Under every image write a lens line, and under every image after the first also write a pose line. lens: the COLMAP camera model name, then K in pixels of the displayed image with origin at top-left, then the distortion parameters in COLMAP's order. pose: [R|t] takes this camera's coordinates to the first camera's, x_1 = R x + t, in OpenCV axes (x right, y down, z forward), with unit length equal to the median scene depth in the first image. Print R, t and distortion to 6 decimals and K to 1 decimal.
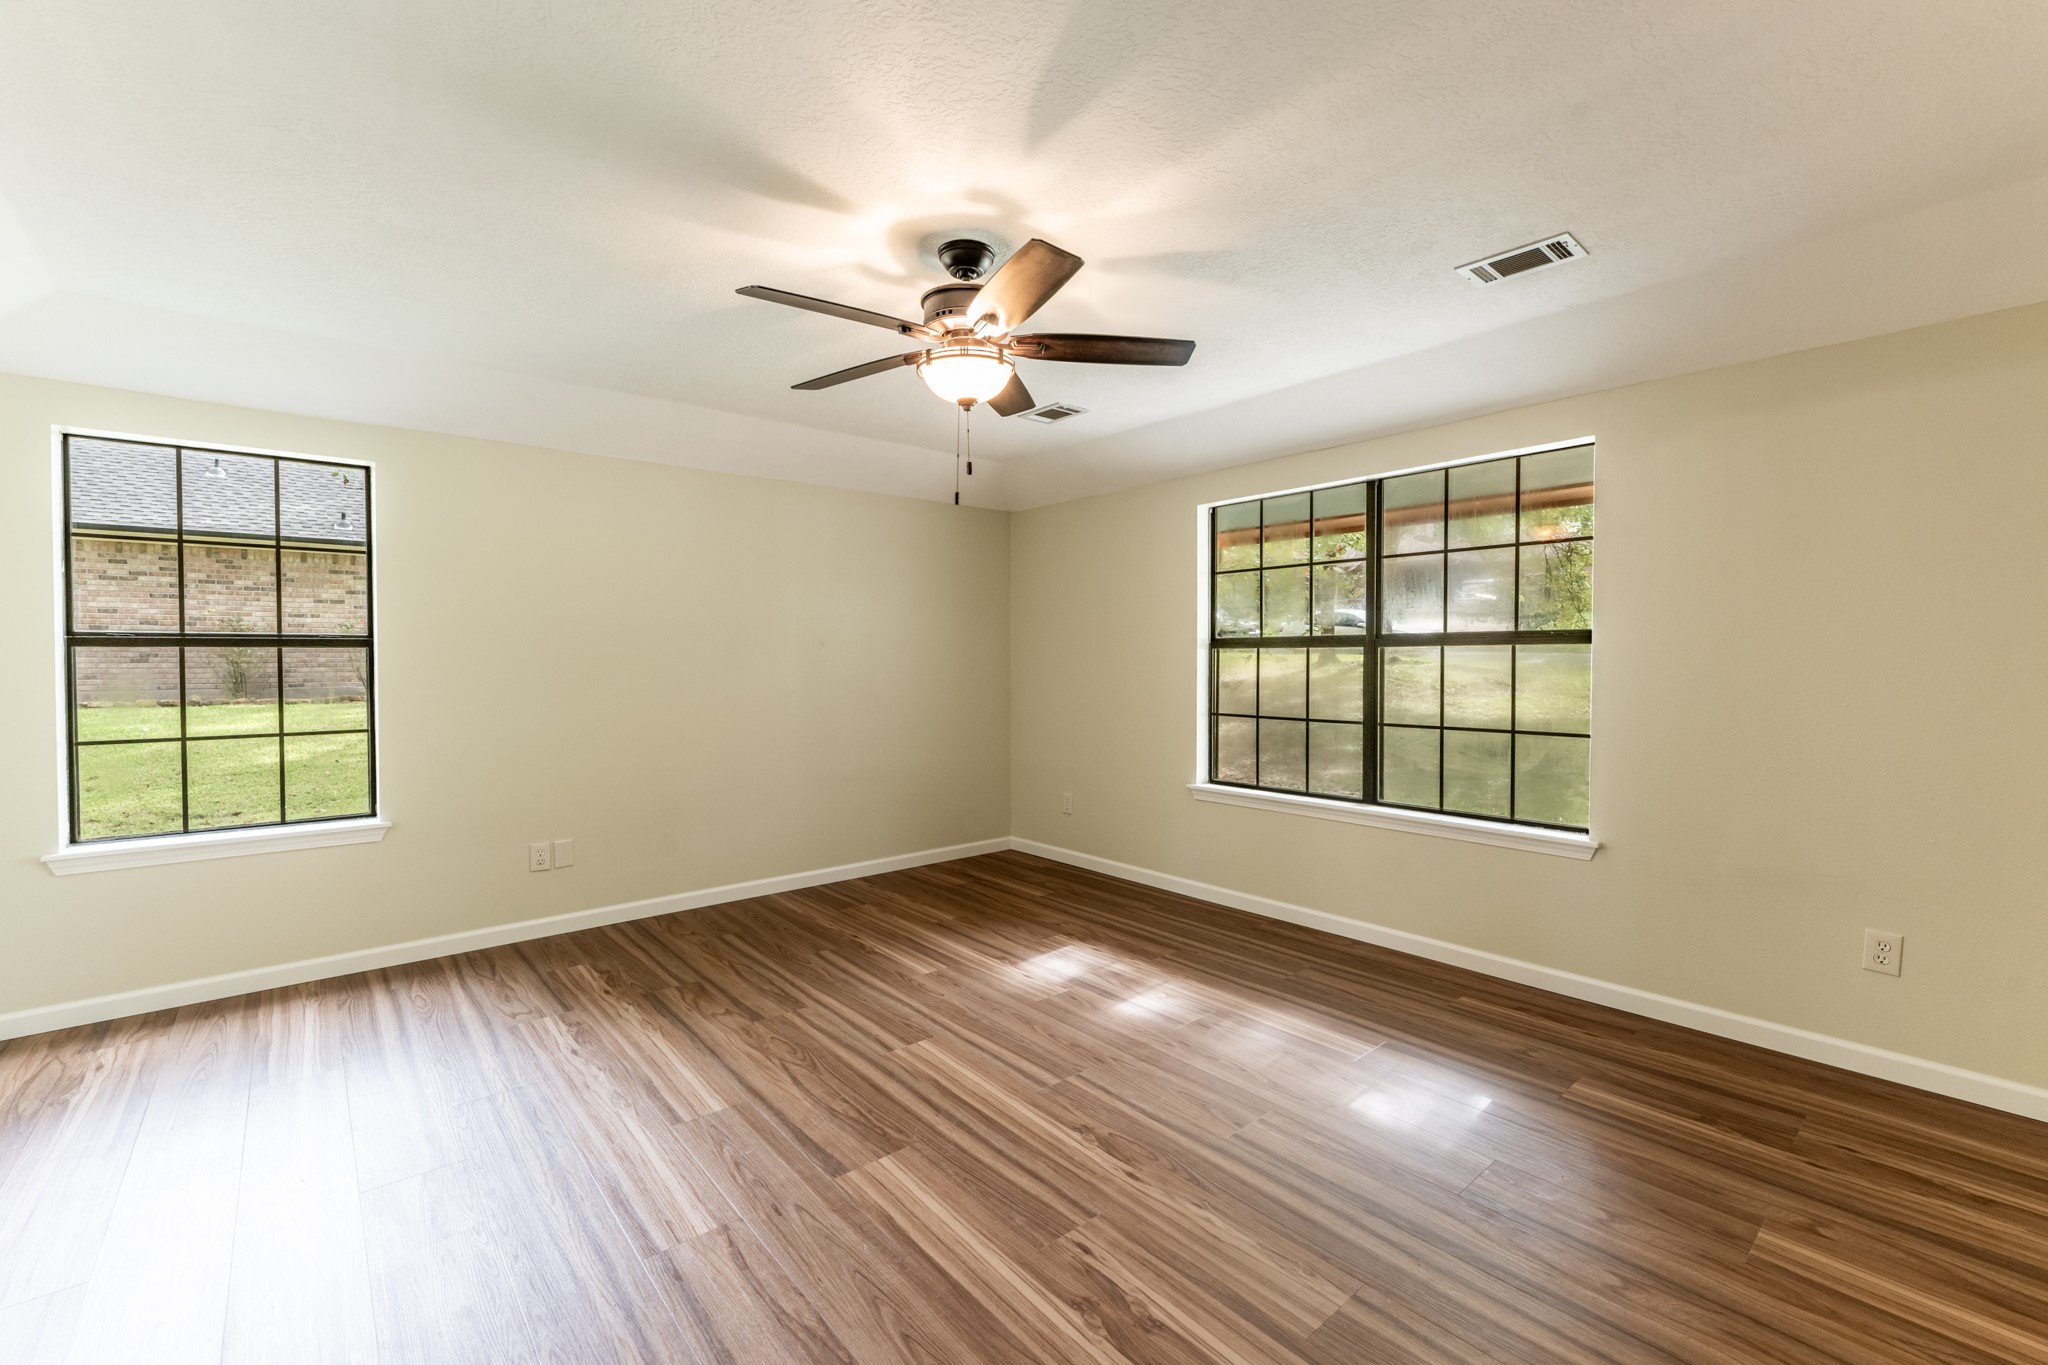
lens RADIAL K [[858.2, 0, 1024.1], [0, 858.2, 673.9], [0, 0, 1]] dist [-0.000131, -0.000024]
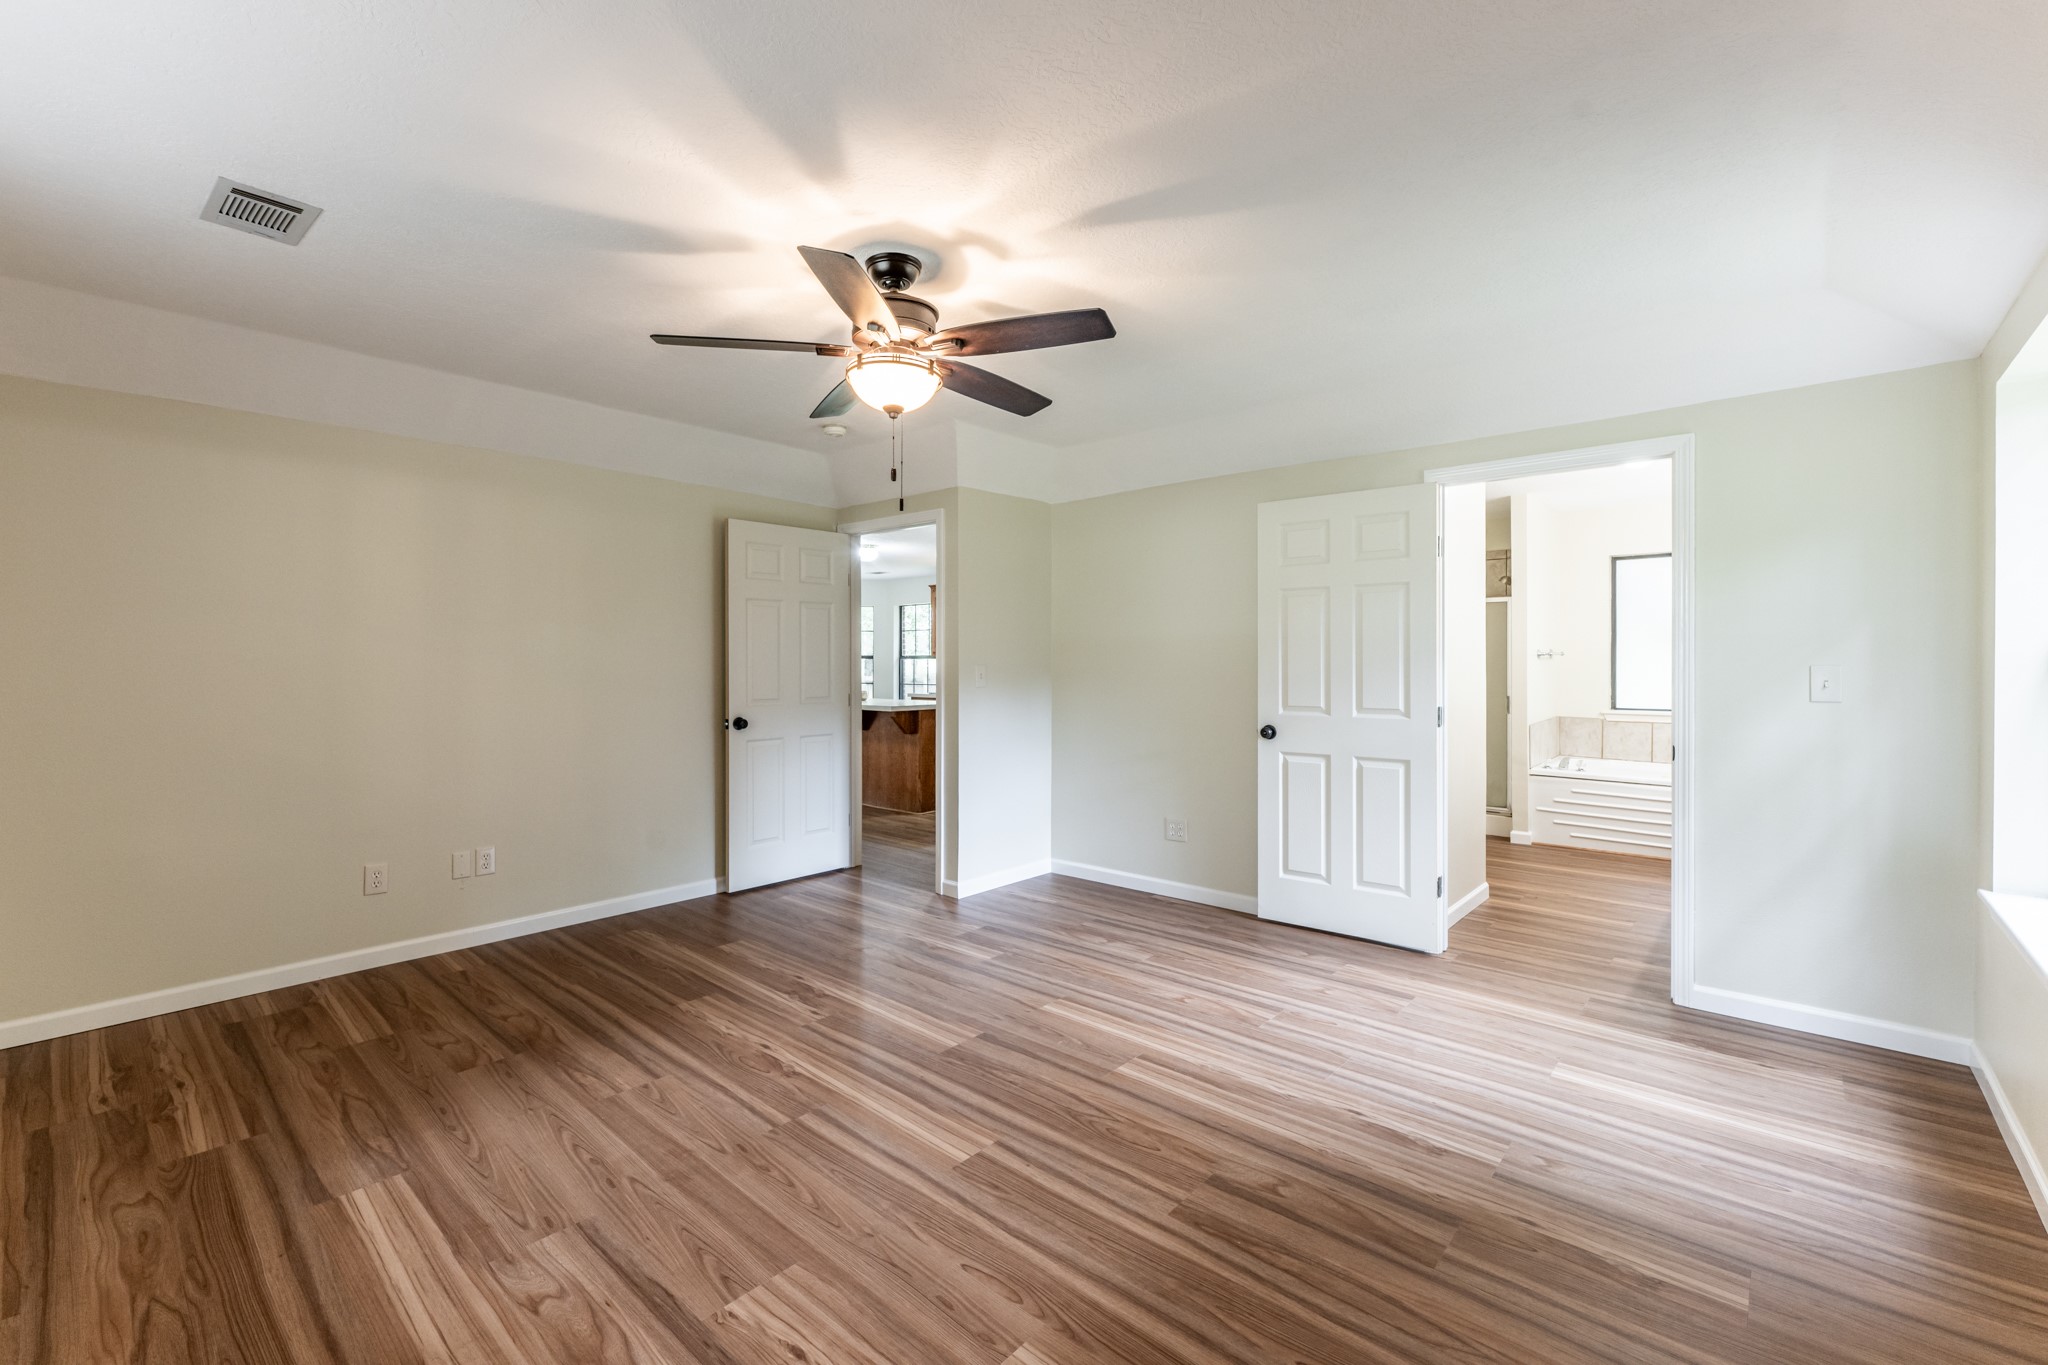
lens RADIAL K [[858.2, 0, 1024.1], [0, 858.2, 673.9], [0, 0, 1]] dist [-0.000131, -0.000024]
pose [[-0.989223, 0.003769, -0.146366, -0.058113], [-0.000923, 0.999488, 0.031976, -0.033642], [0.146411, 0.031766, -0.988714, 1.702083]]
